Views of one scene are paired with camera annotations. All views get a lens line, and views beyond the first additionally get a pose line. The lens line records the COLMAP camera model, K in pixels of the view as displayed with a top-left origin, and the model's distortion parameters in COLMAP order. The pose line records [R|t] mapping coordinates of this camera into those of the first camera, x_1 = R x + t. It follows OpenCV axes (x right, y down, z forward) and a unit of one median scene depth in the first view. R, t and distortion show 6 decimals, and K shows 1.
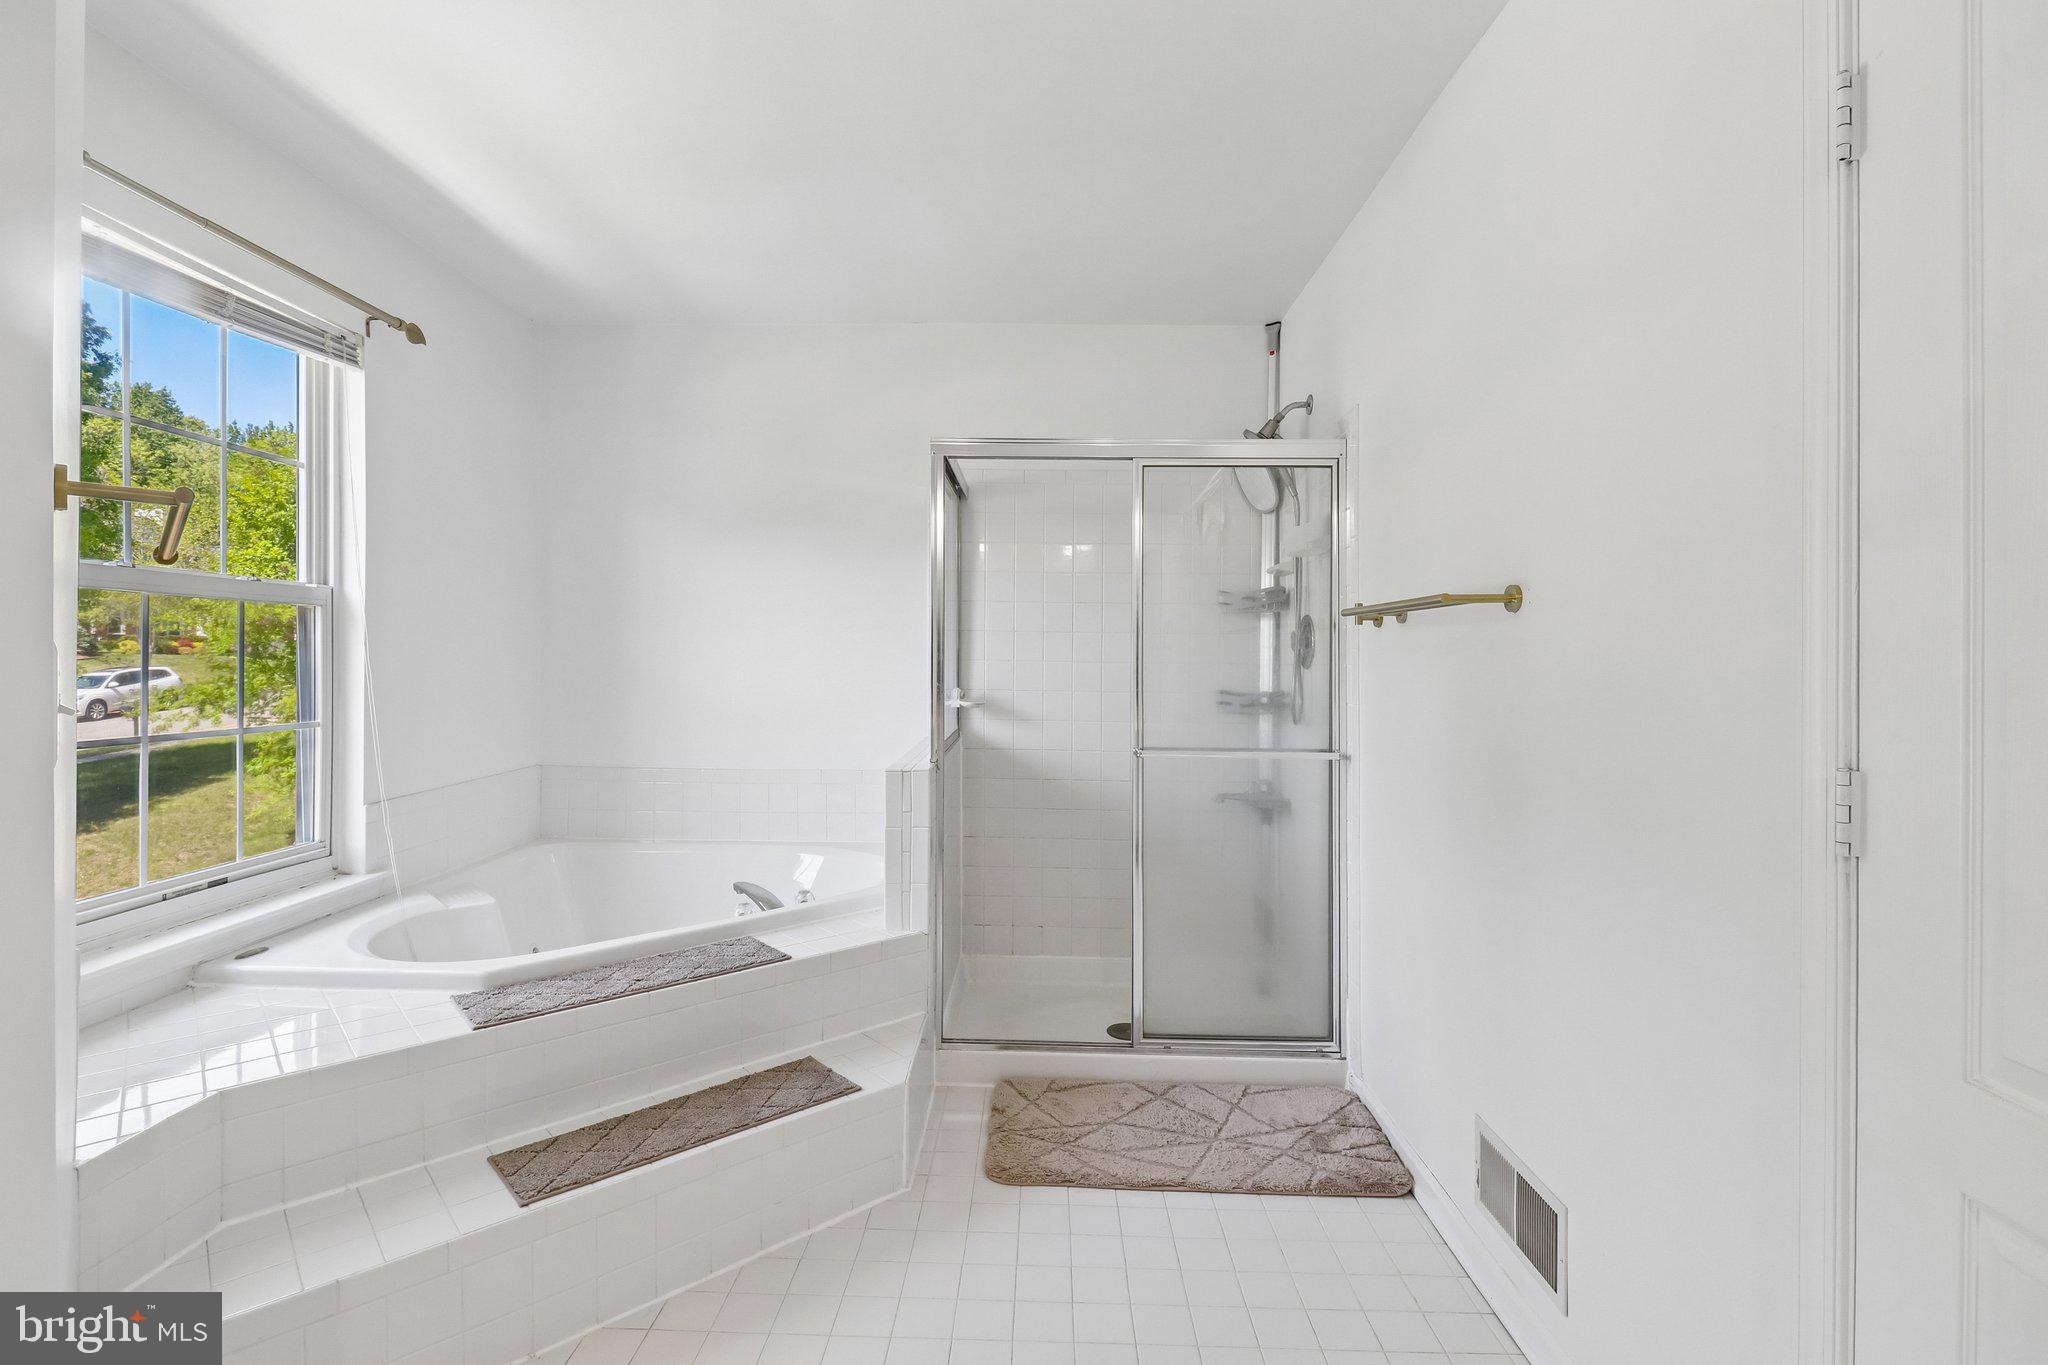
lens RADIAL K [[964.0, 0, 1019.5], [0, 964.0, 670.7], [0, 0, 1]] dist [0.001879, -0.009344]
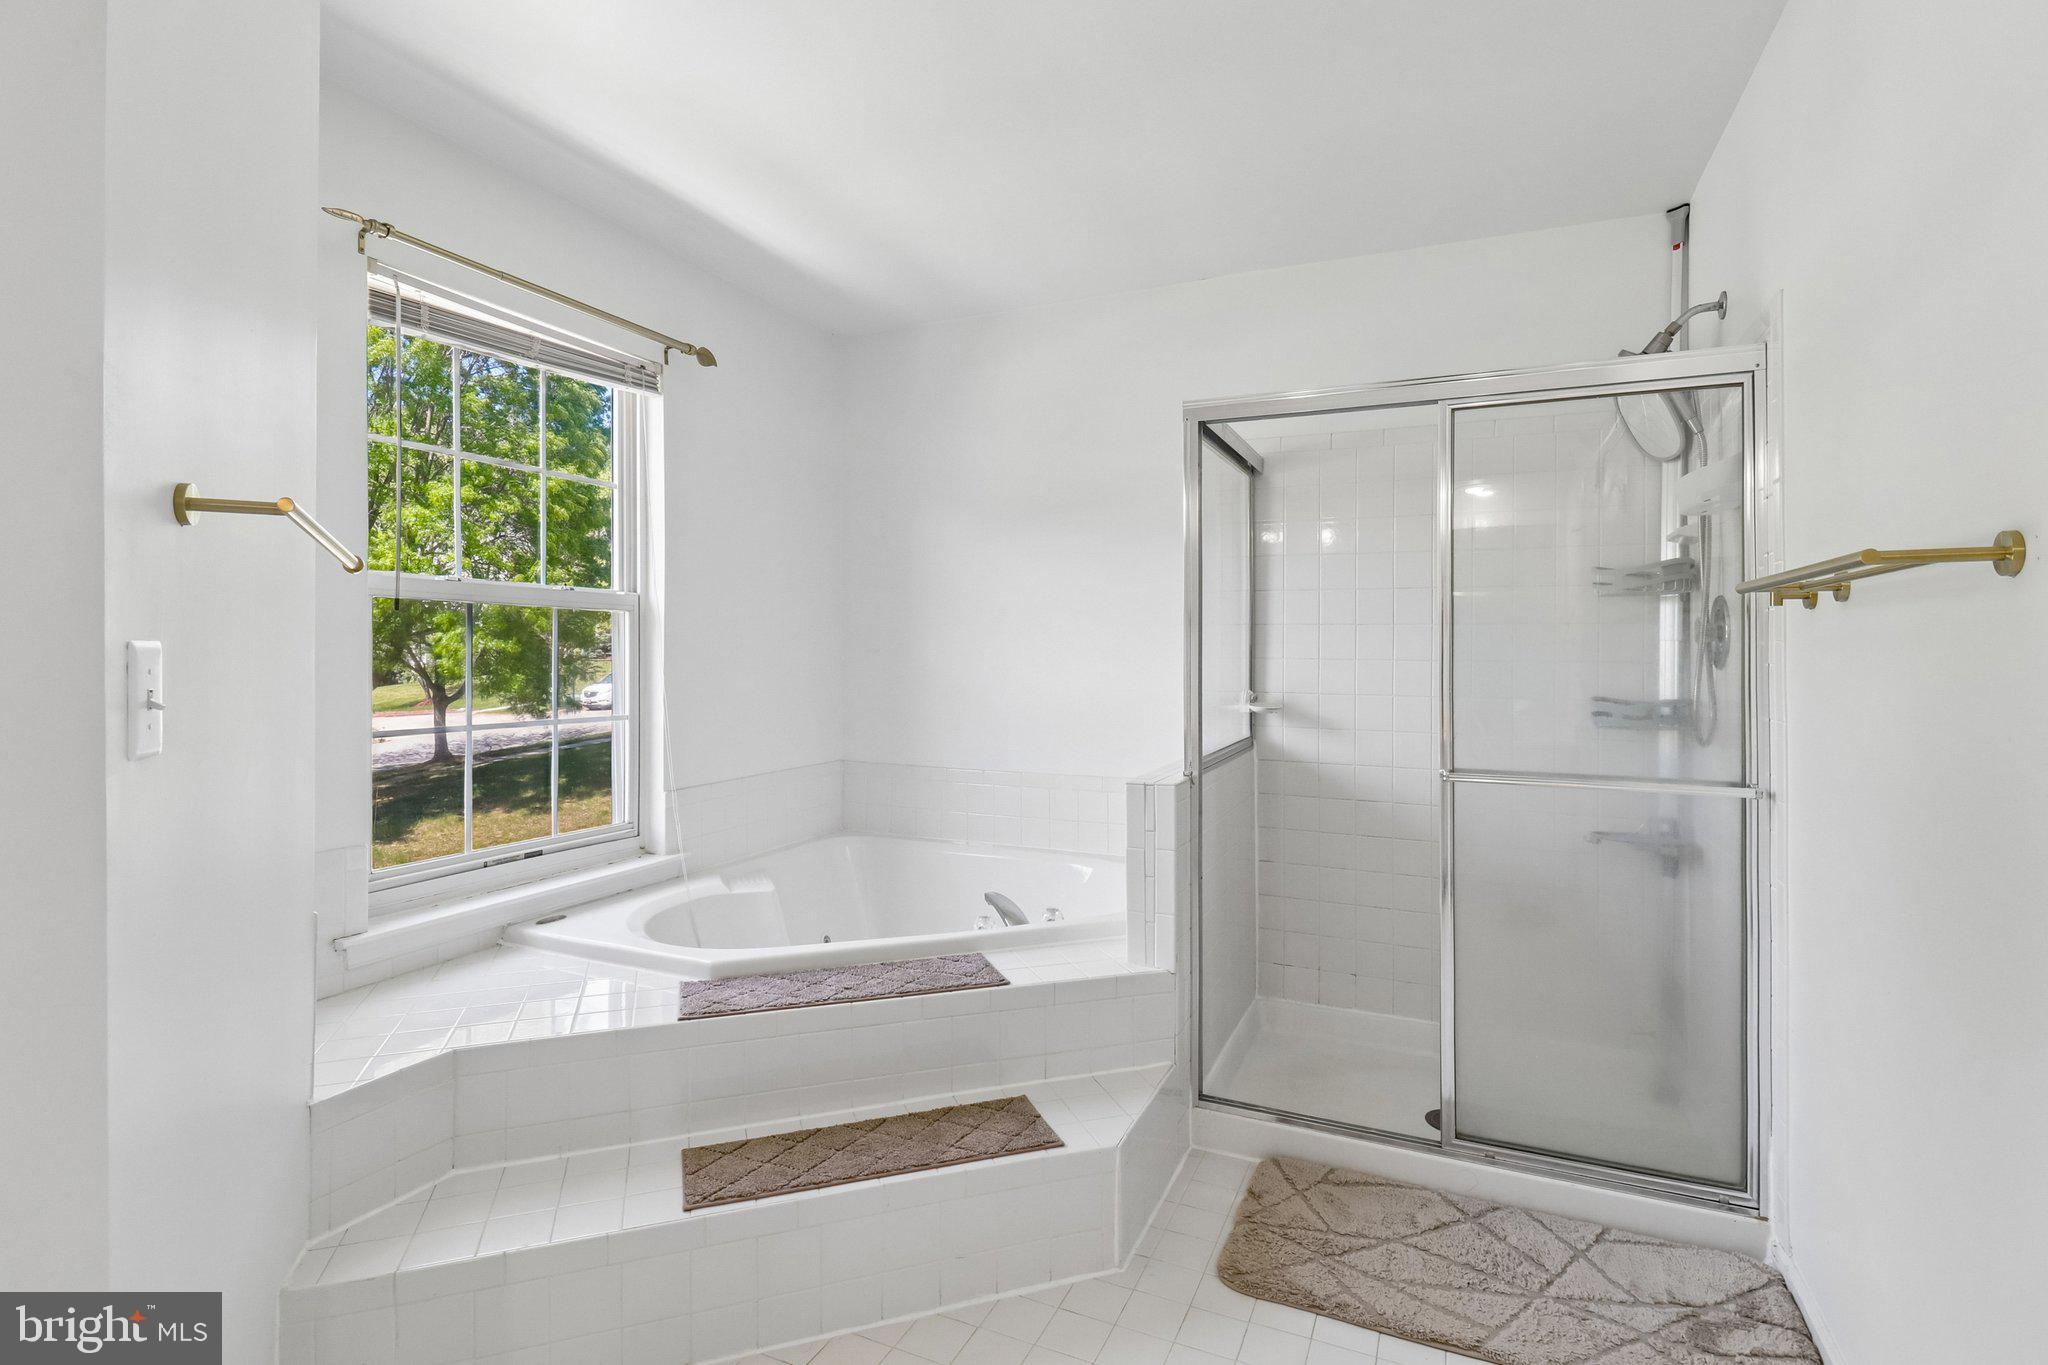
lens RADIAL K [[984.2, 0, 1026.5], [0, 984.2, 670.2], [0, 0, 1]] dist [0.005686, -0.011019]
pose [[0.920286, 0.004024, -0.391226, 0.132273], [-0.003975, 0.999992, 0.000935, 0.000225], [0.391227, 0.000694, 0.920294, 0.137719]]
